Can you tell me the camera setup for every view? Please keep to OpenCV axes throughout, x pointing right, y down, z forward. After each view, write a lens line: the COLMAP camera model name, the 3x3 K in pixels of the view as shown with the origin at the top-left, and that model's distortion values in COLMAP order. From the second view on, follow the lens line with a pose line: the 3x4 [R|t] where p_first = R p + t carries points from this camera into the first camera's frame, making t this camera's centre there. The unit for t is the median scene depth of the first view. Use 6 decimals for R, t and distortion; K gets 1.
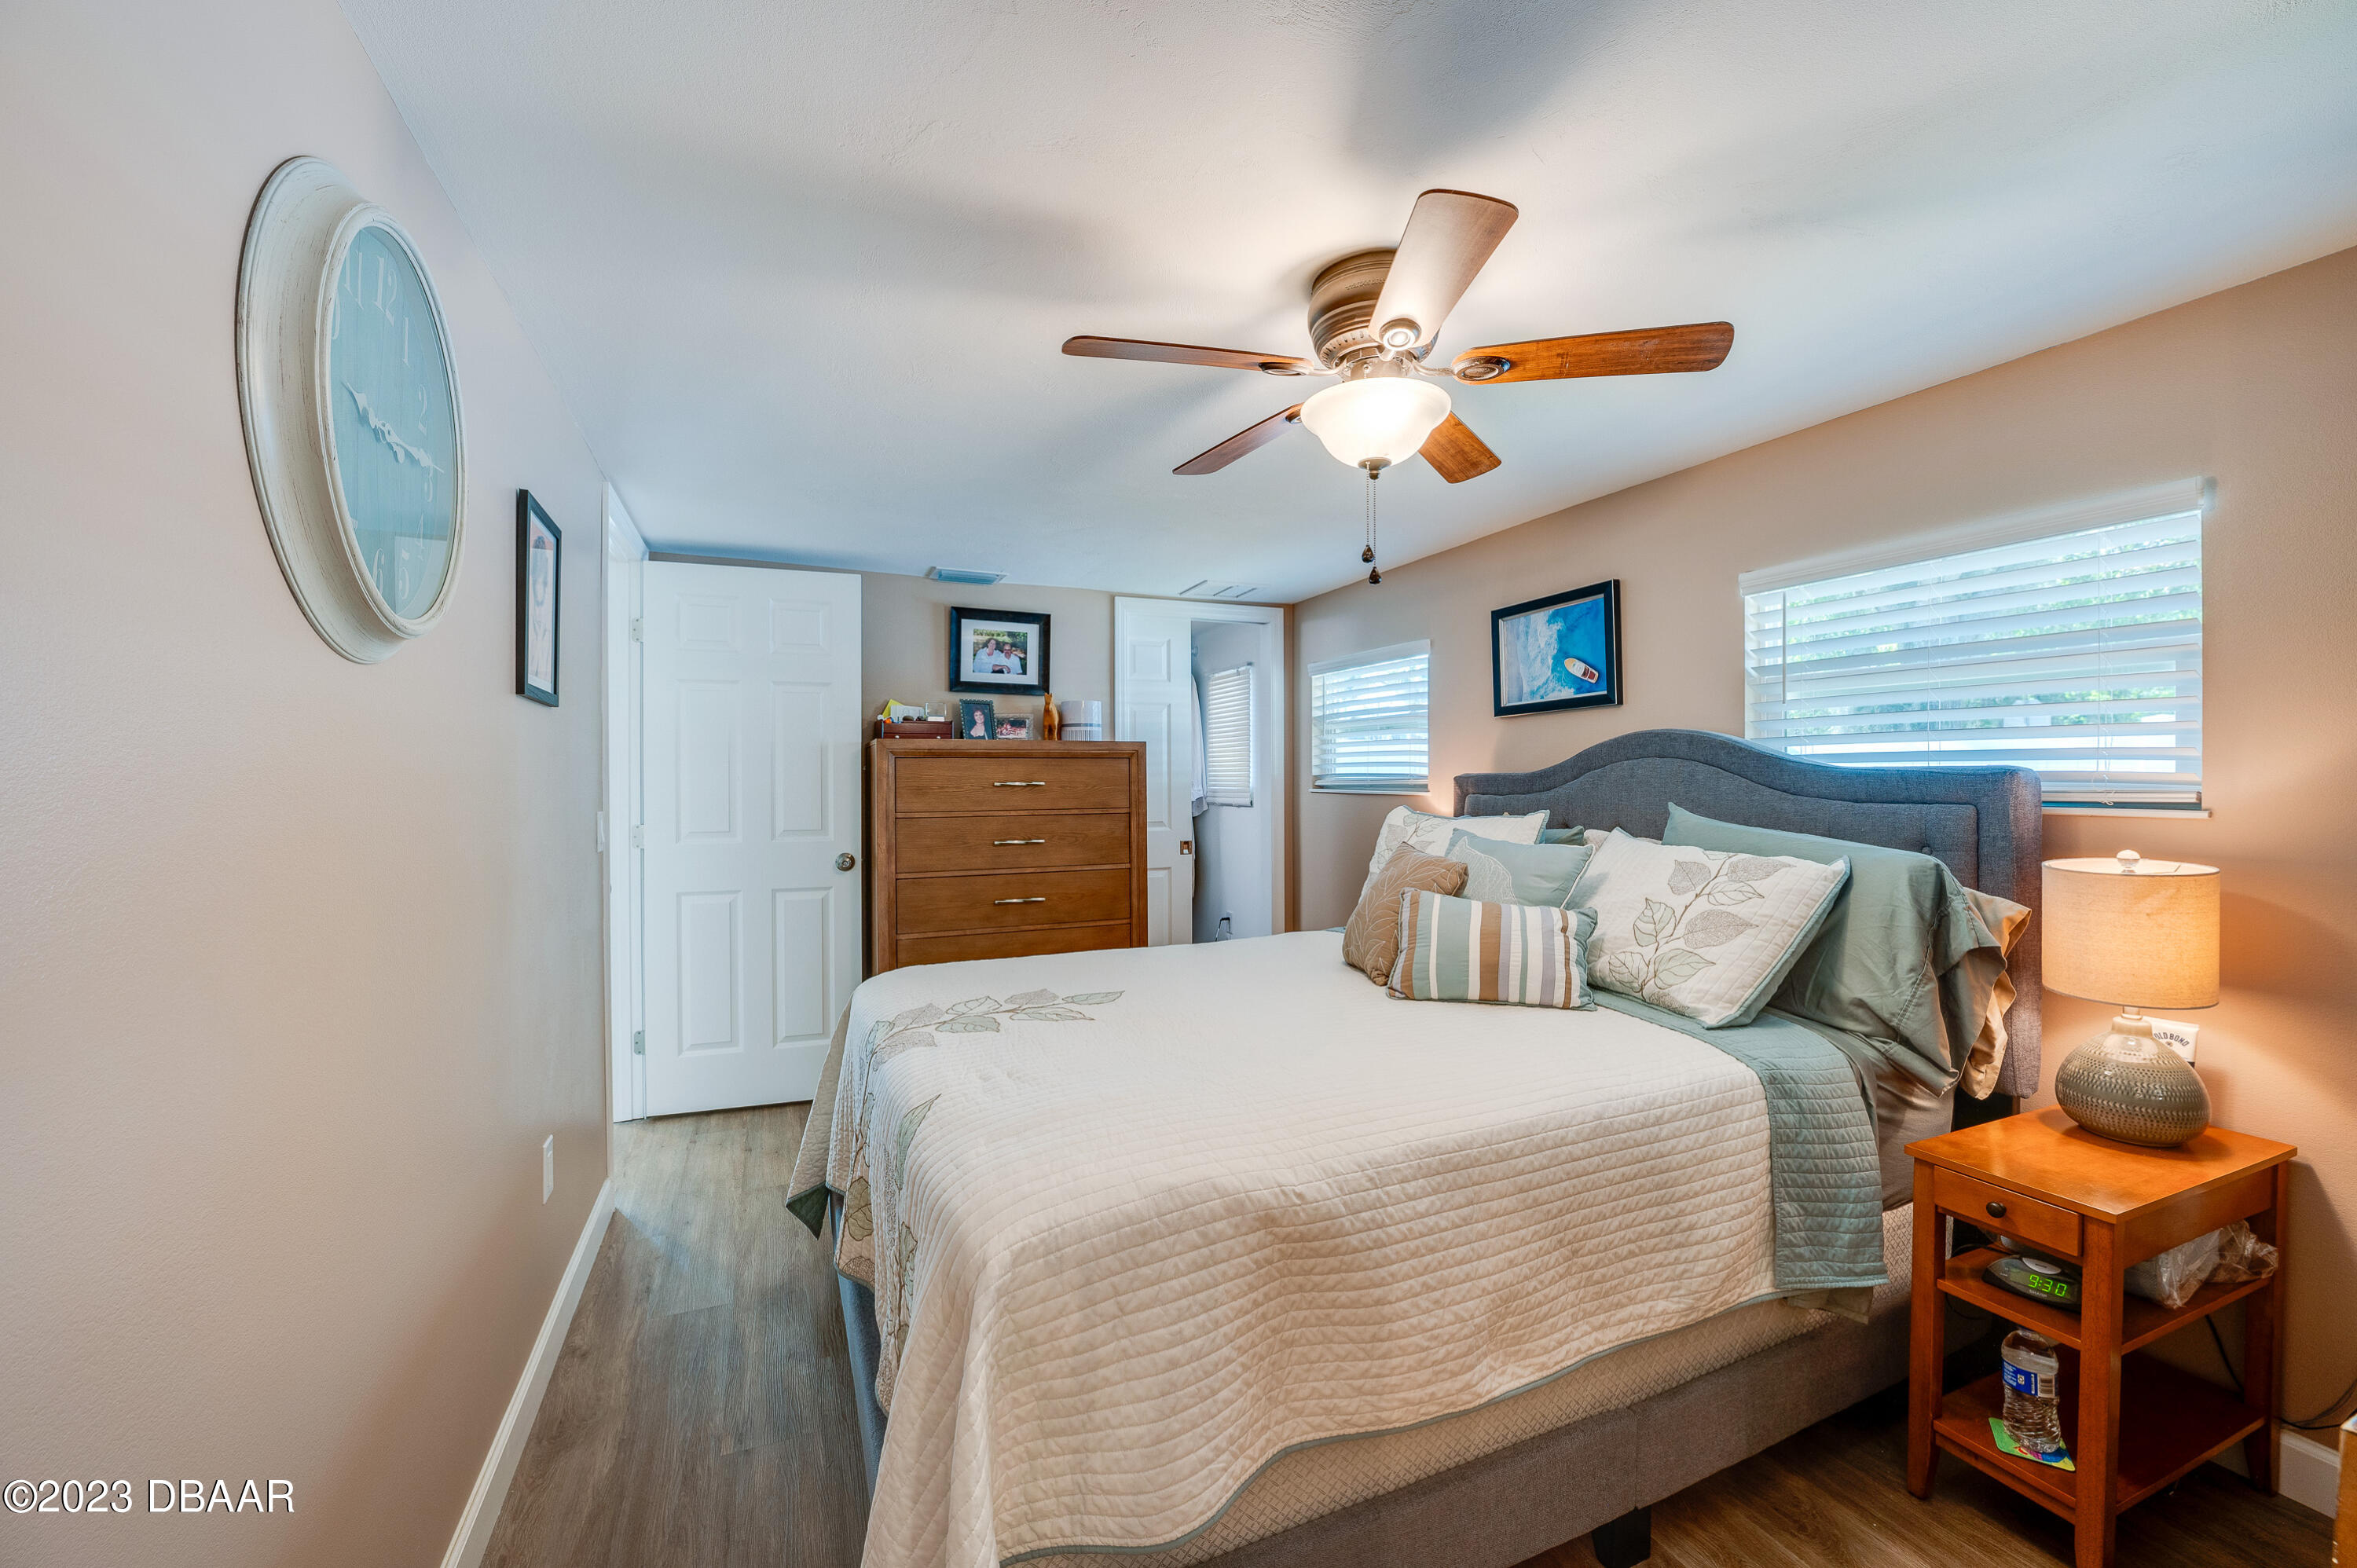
lens RADIAL K [[968.5, 0, 1183.7], [0, 968.5, 769.4], [0, 0, 1]] dist [-0.011952, 0.000221]
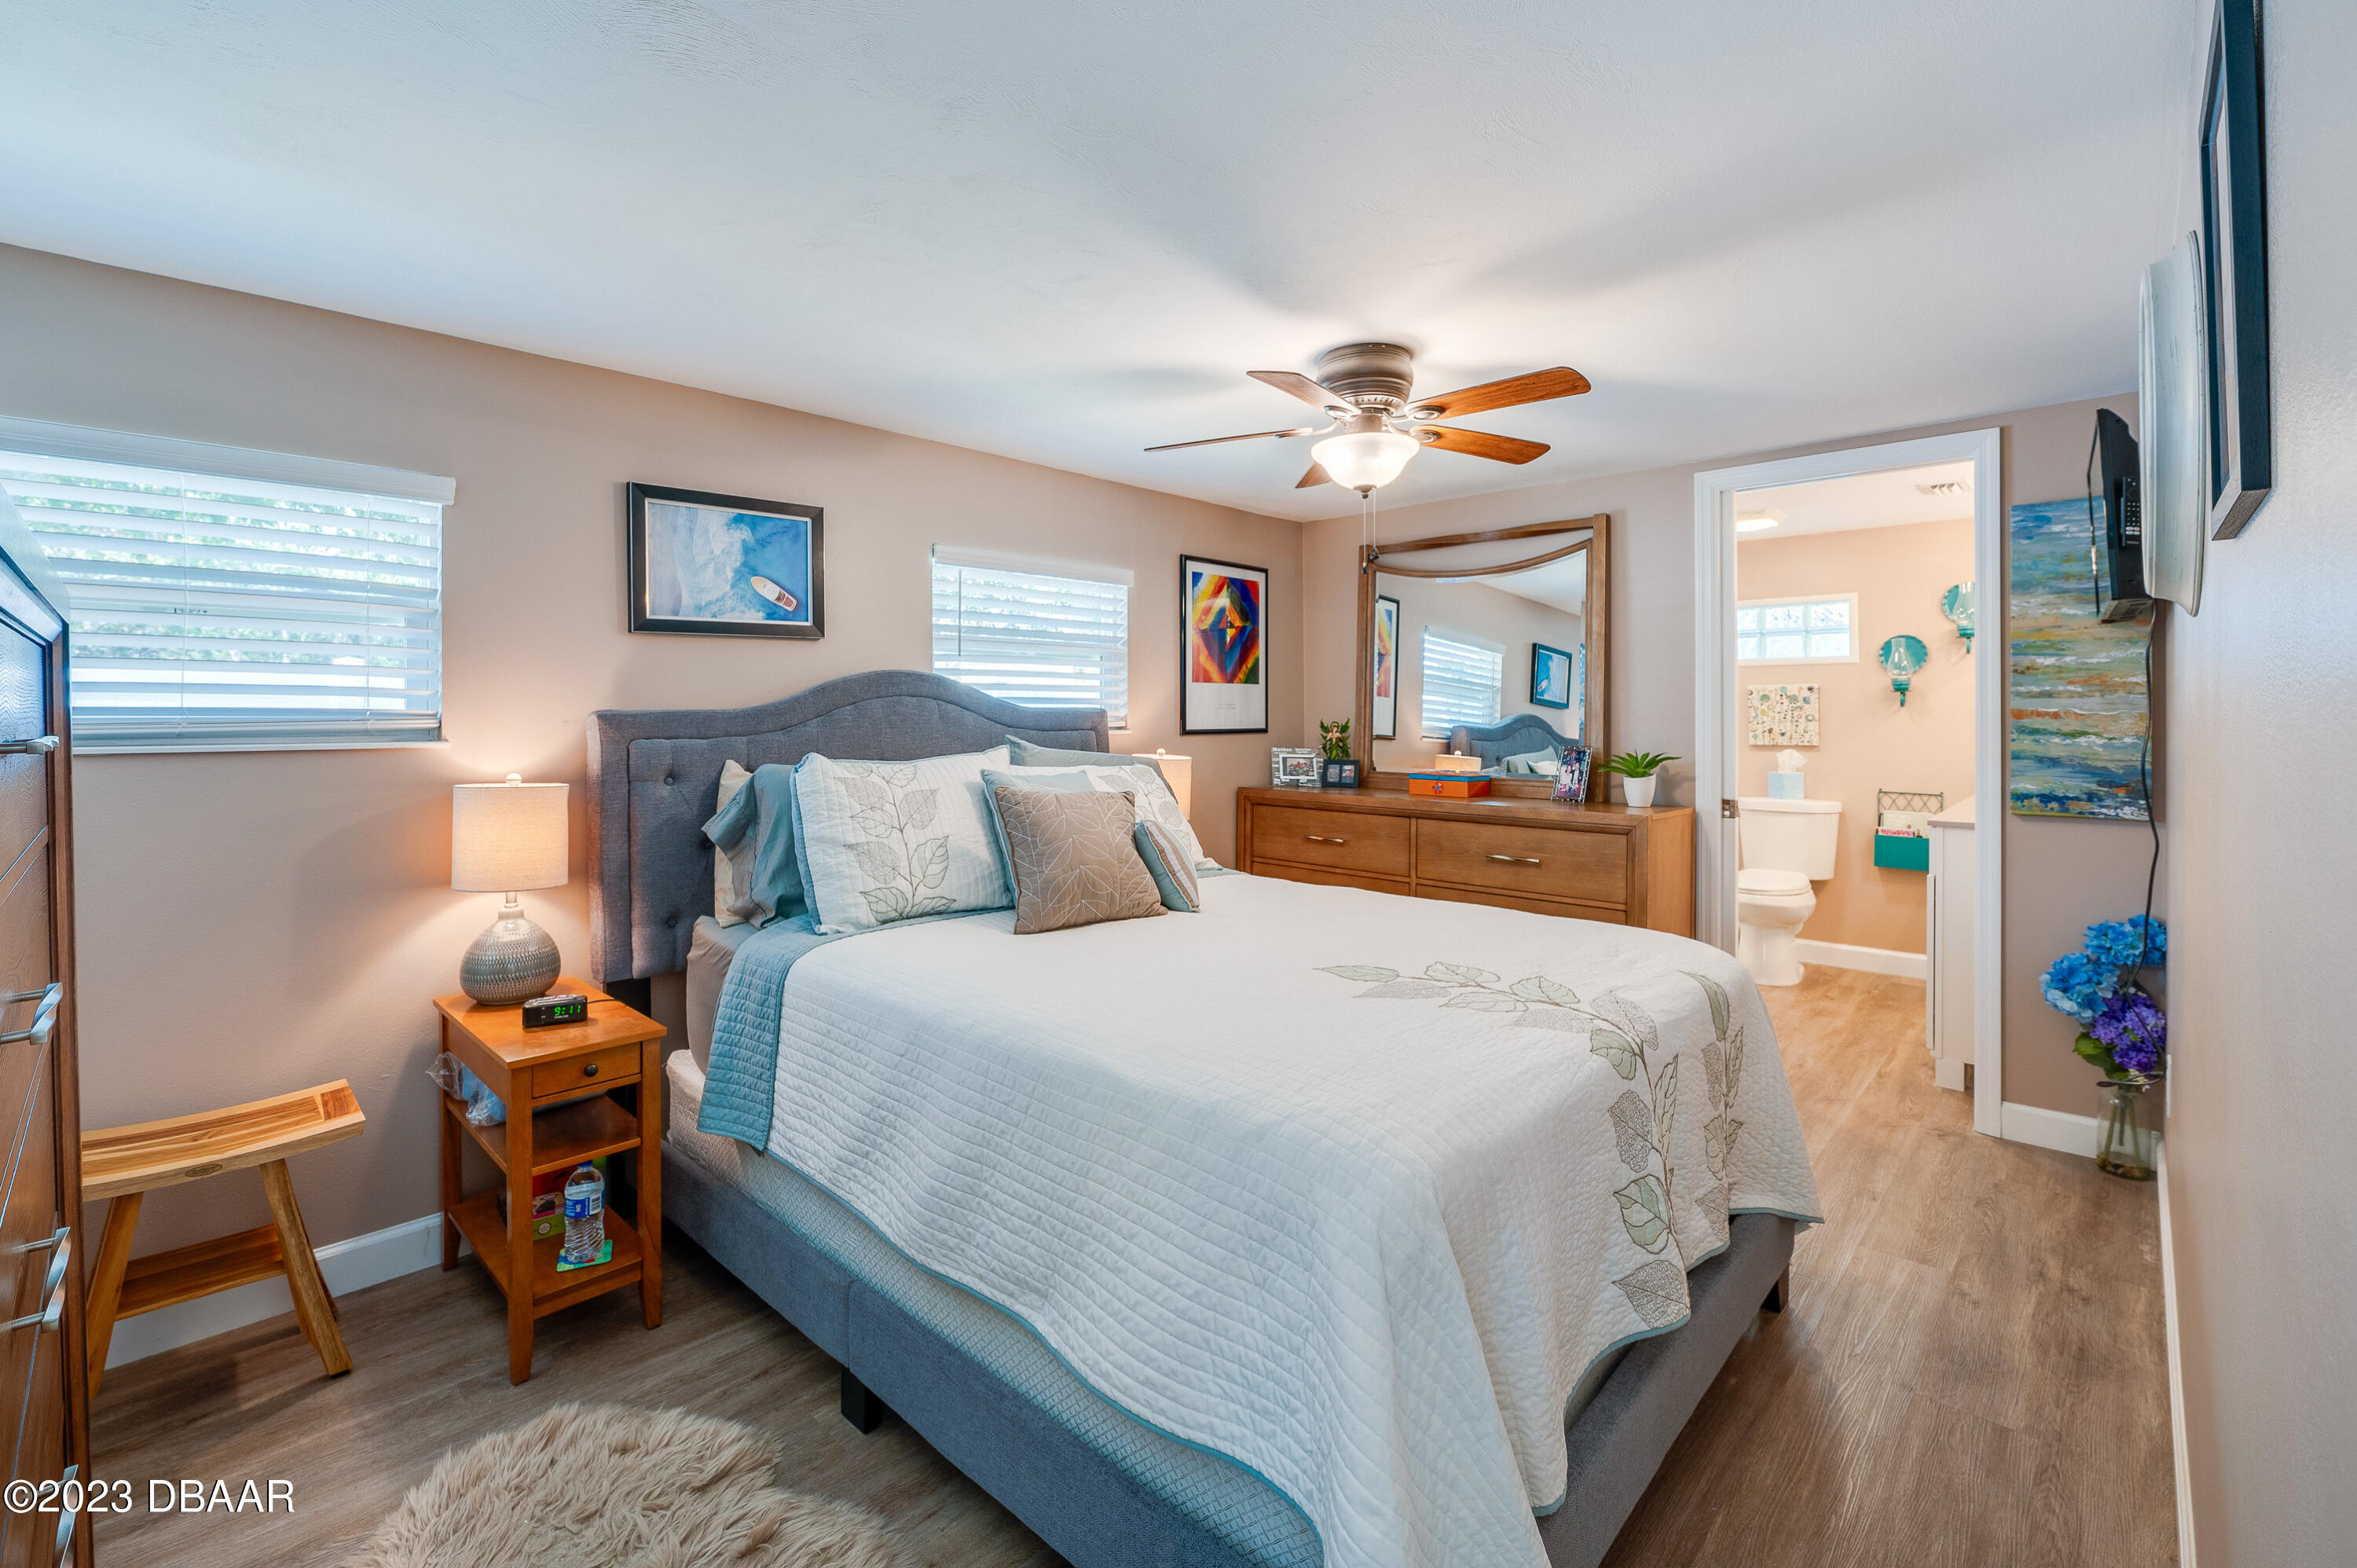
lens RADIAL K [[968.5, 0, 1183.7], [0, 968.5, 769.4], [0, 0, 1]] dist [-0.011952, 0.000221]
pose [[-0.395170, -0.052256, 0.917121, -0.549844], [-0.005795, 0.998503, 0.054396, 0.007793], [-0.918590, 0.016181, -0.394881, 0.992579]]
